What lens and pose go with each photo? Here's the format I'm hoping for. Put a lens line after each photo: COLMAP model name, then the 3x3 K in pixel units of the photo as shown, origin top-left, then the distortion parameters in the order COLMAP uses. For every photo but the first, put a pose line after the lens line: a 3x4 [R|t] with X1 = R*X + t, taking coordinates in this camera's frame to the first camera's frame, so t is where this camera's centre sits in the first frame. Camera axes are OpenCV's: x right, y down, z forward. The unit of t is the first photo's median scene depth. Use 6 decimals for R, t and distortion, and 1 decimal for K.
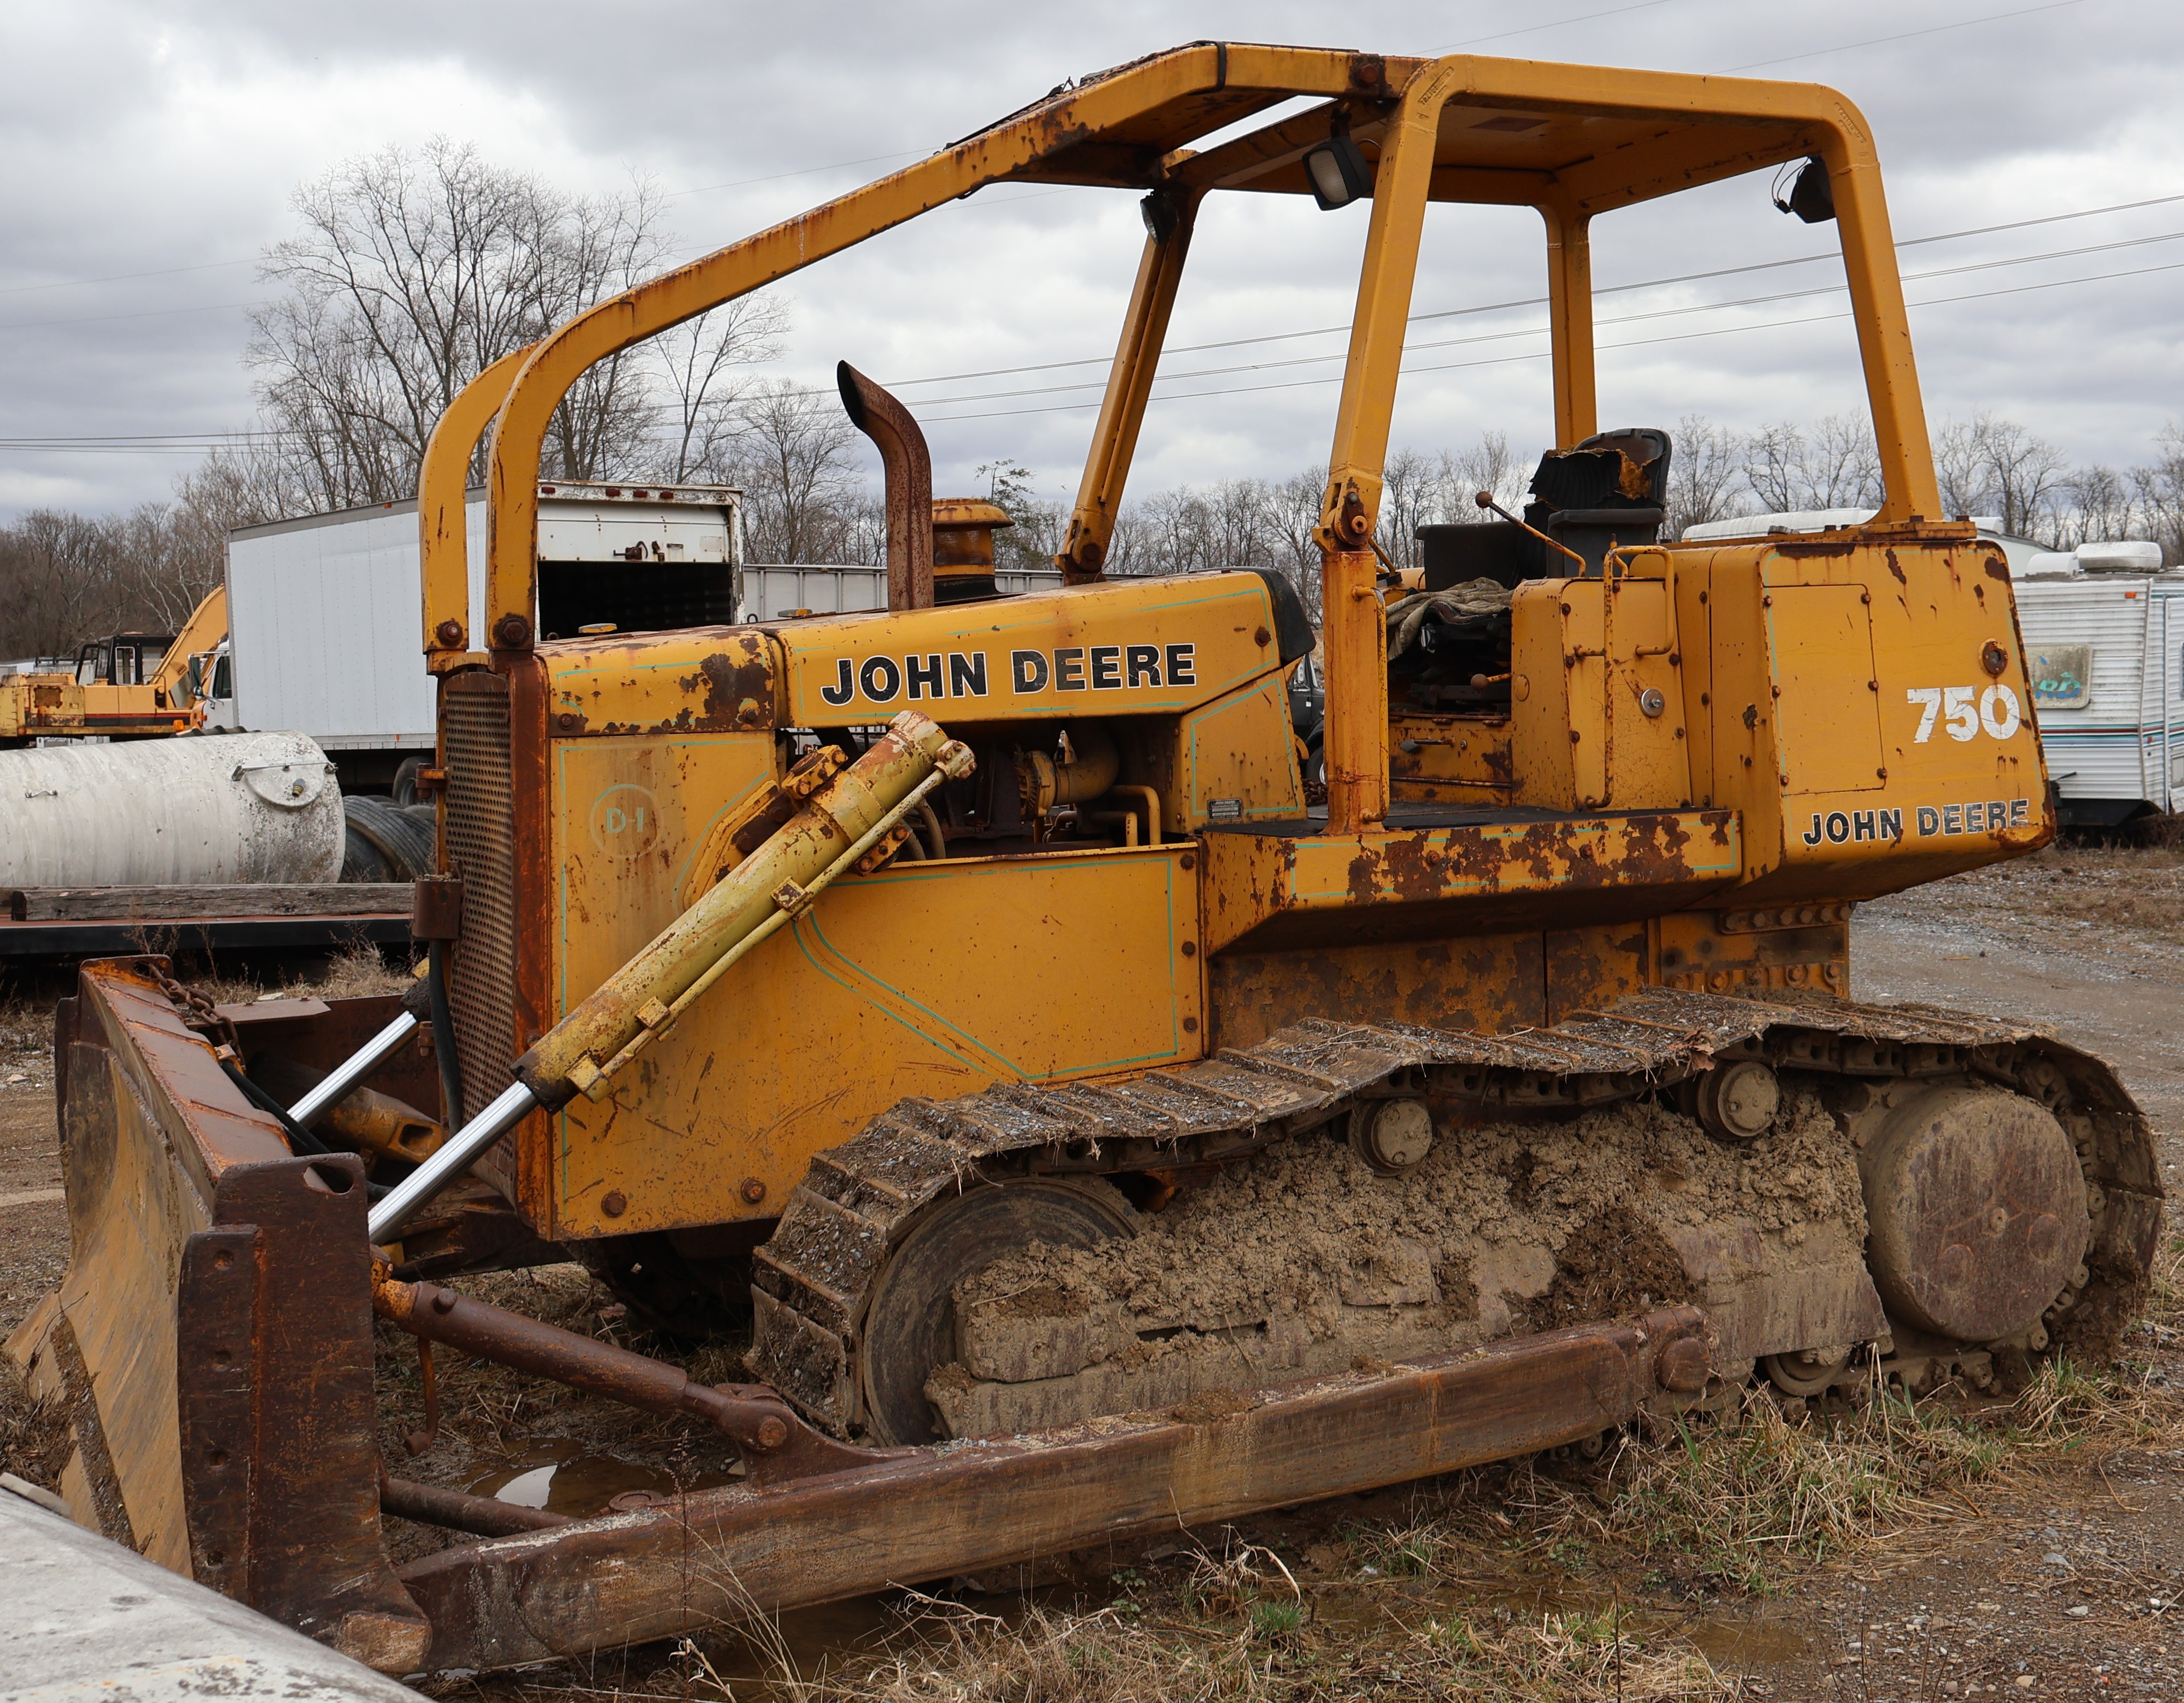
lens RADIAL K [[2735.2, 0, 1175.9], [0, 2735.2, 851.4], [0, 0, 1]] dist [0.019571, -0.037079]
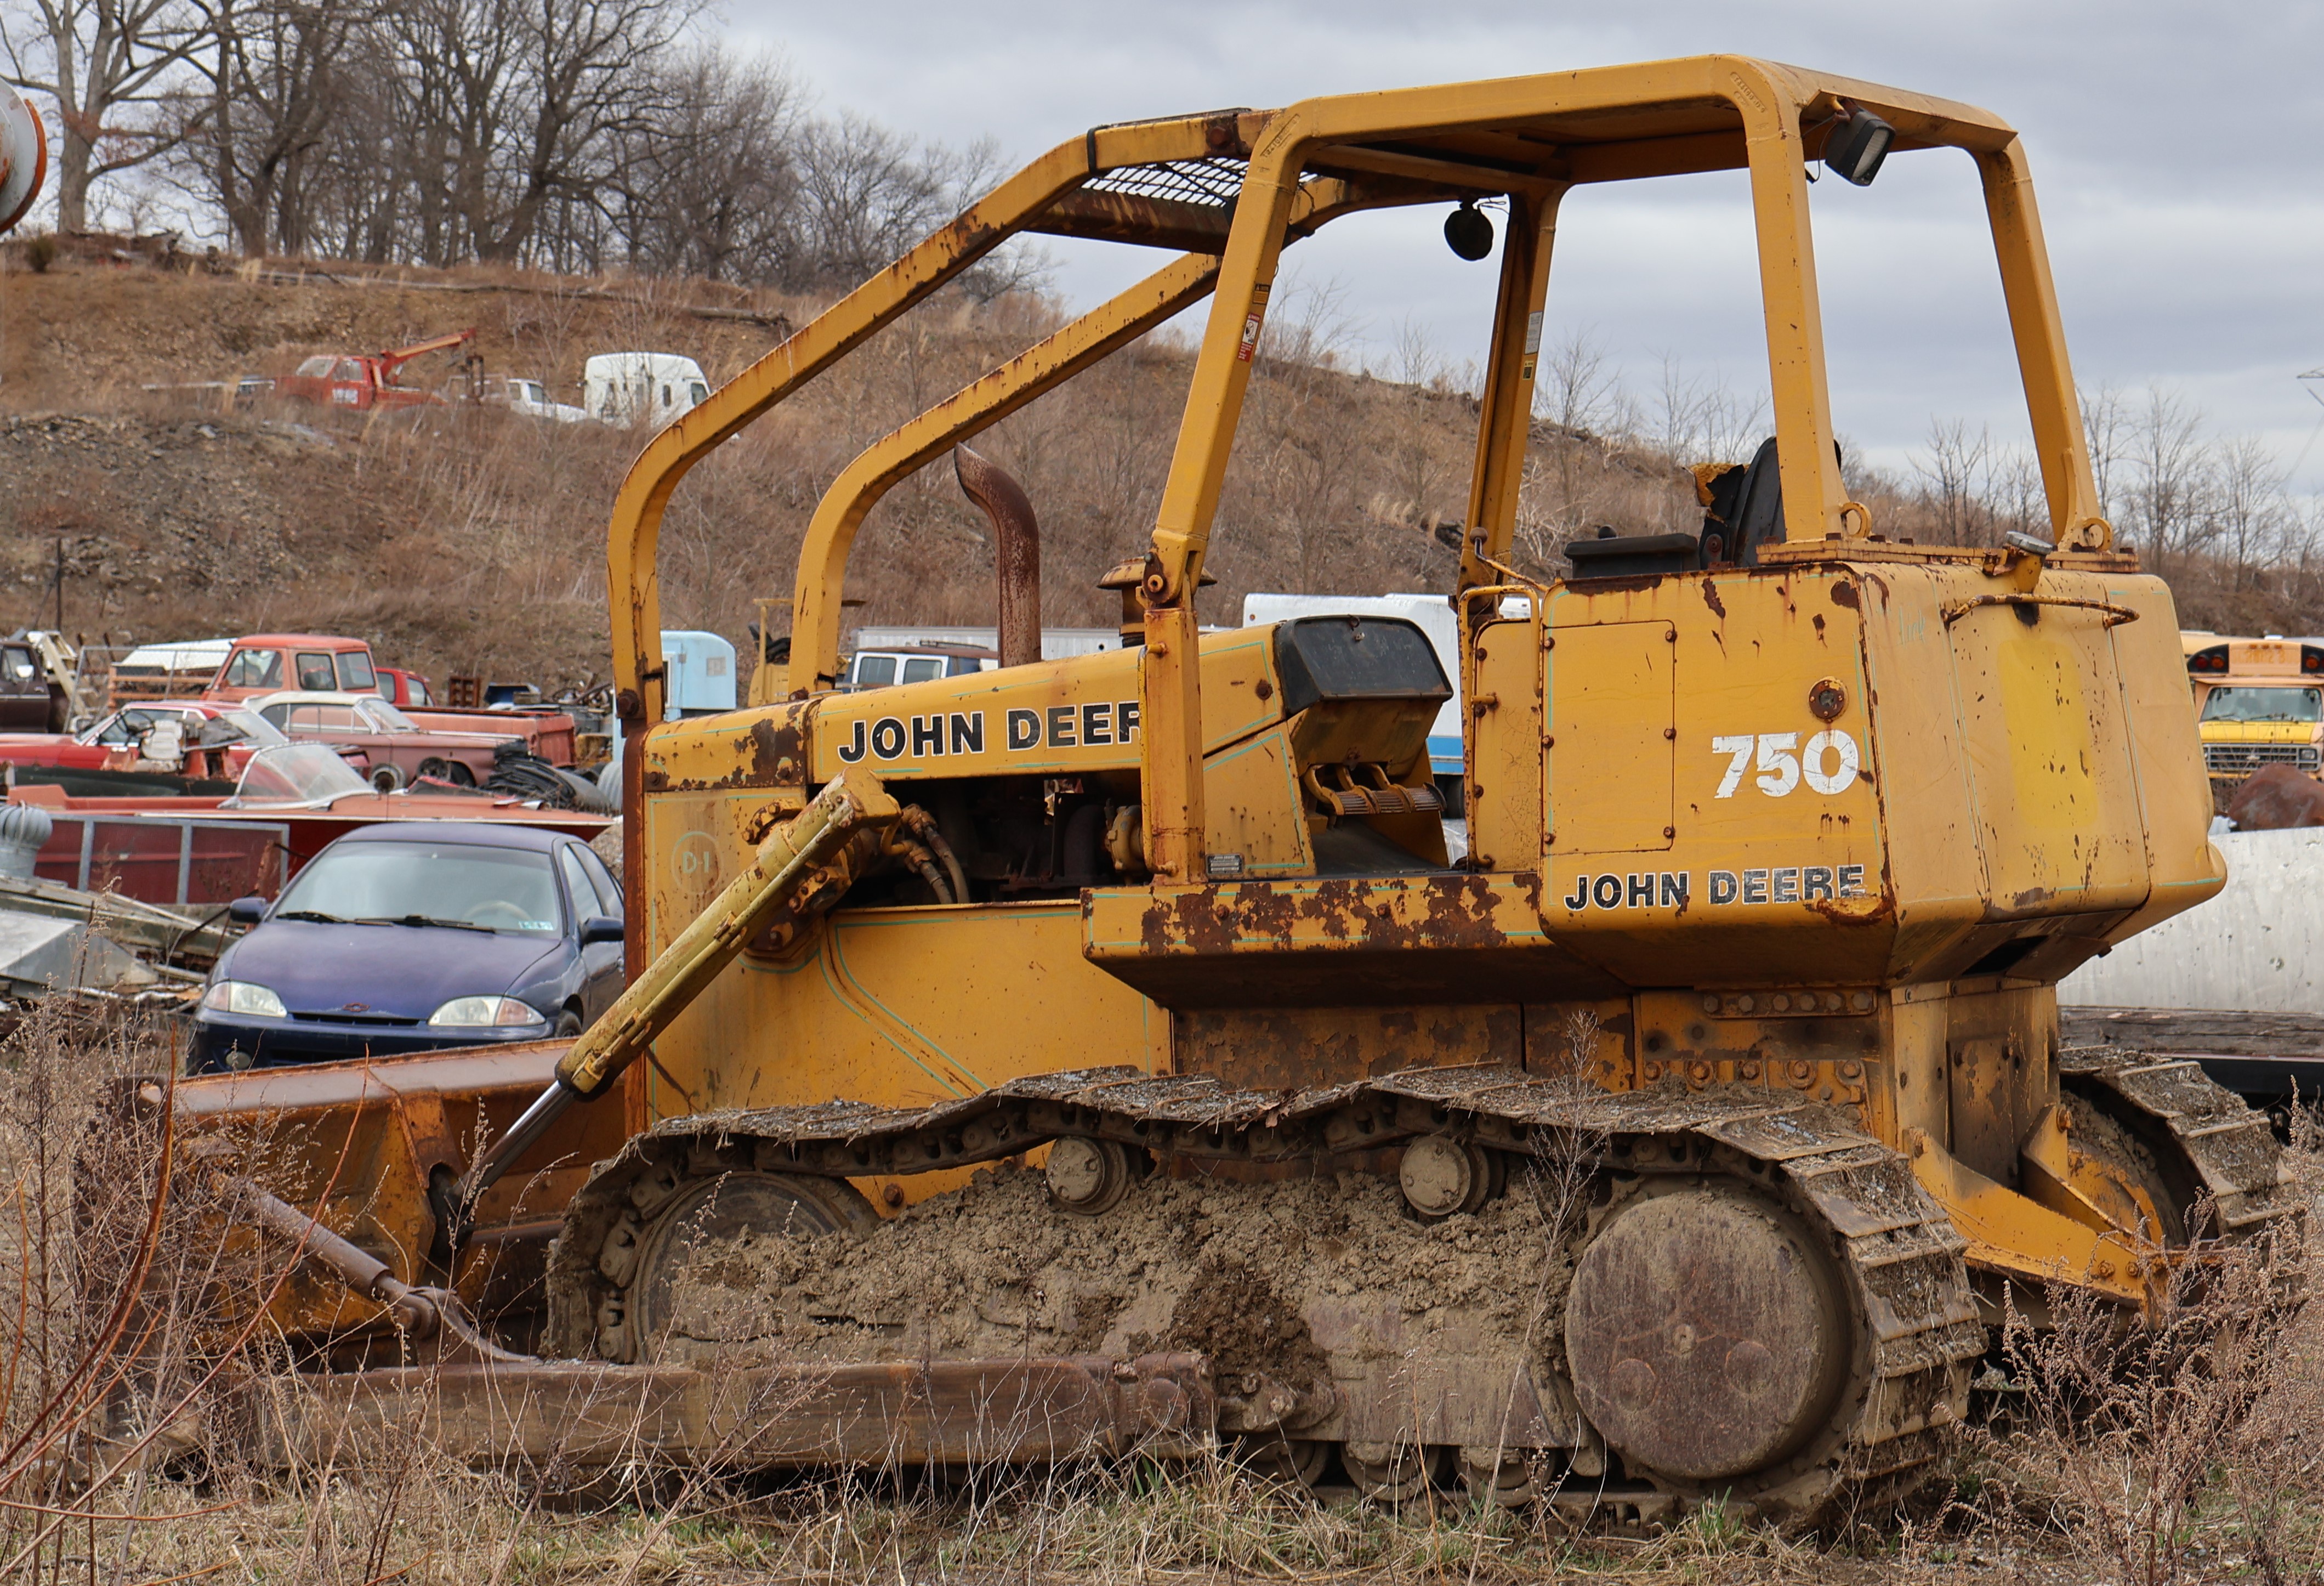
lens RADIAL K [[5782.7, 0, 1162.0], [0, 5782.7, 793.0], [0, 0, 1]] dist [0.058018, 0.163490]
pose [[0.548191, -0.000492, -0.836353, 1.863030], [-0.037181, 0.998997, -0.024958, 0.012630], [0.835526, 0.044779, 0.547623, -0.178179]]
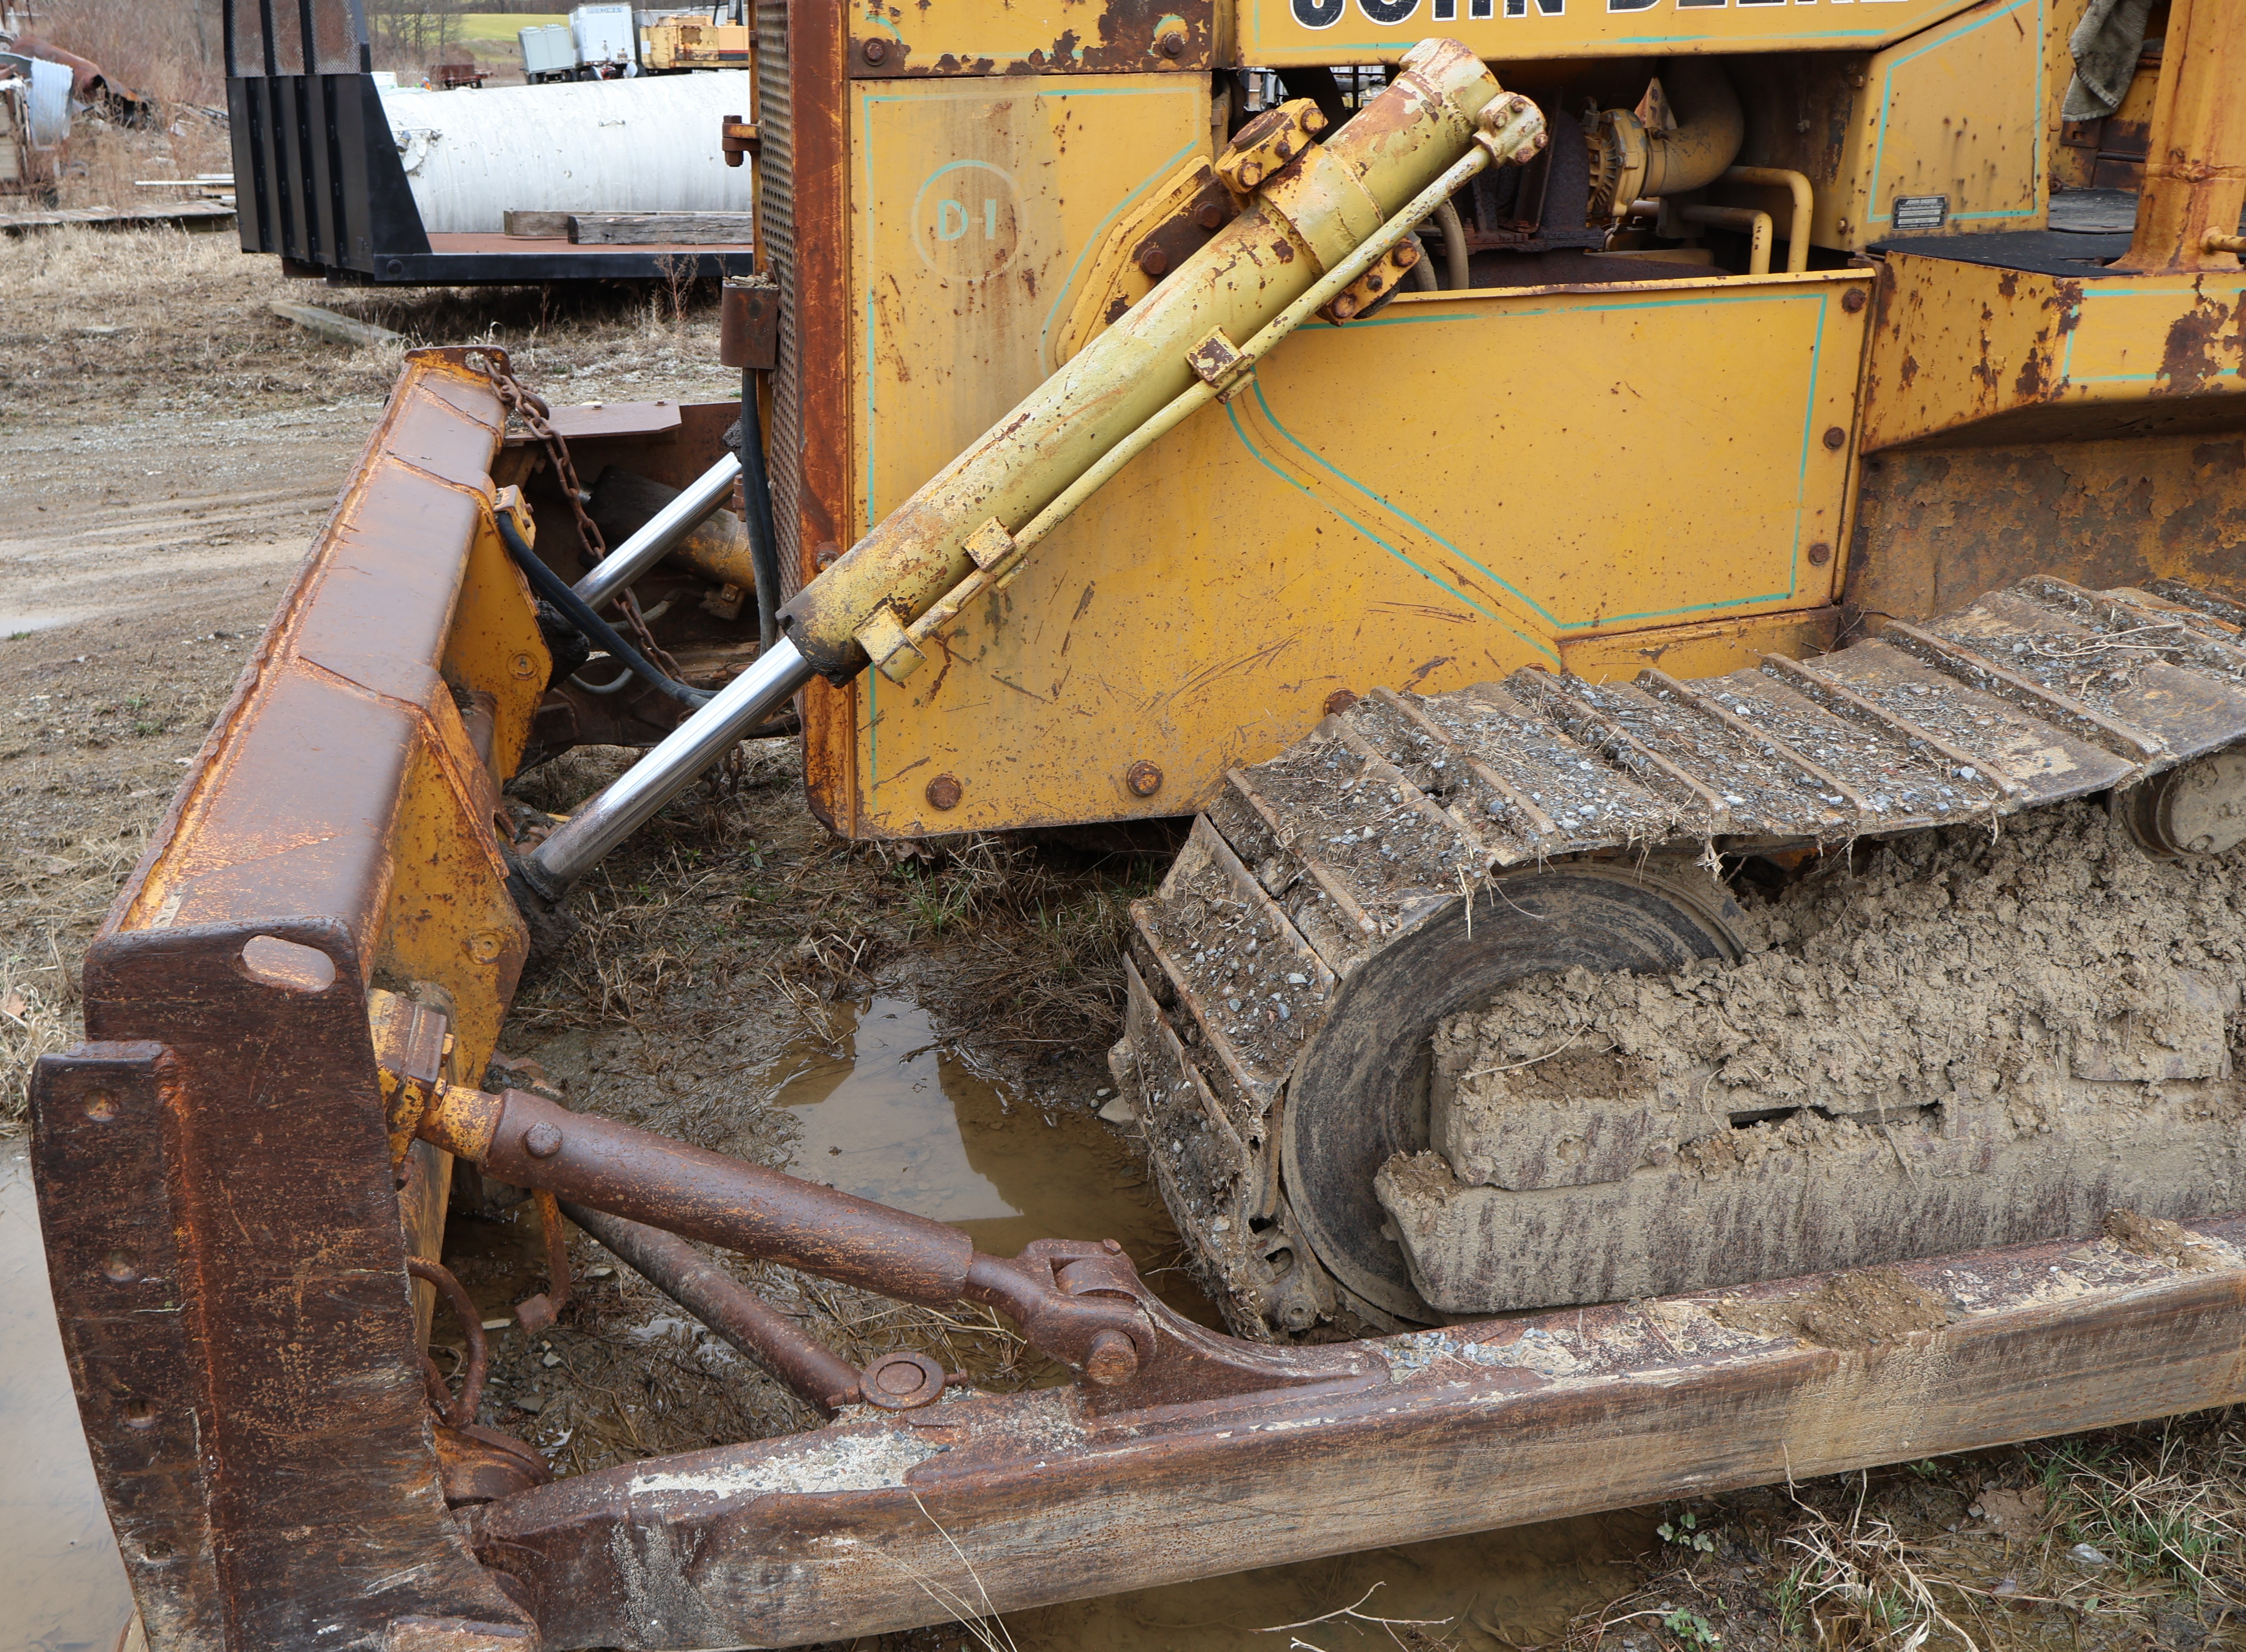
lens RADIAL K [[2042.6, 0, 997.1], [0, 2042.6, 831.3], [0, 0, 1]] dist [-0.005210, 0.002935]
pose [[0.963702, 0.103733, -0.246006, -0.060051], [-0.023063, 0.950333, 0.310379, -0.022210], [0.265984, -0.293439, 0.918230, 0.496405]]
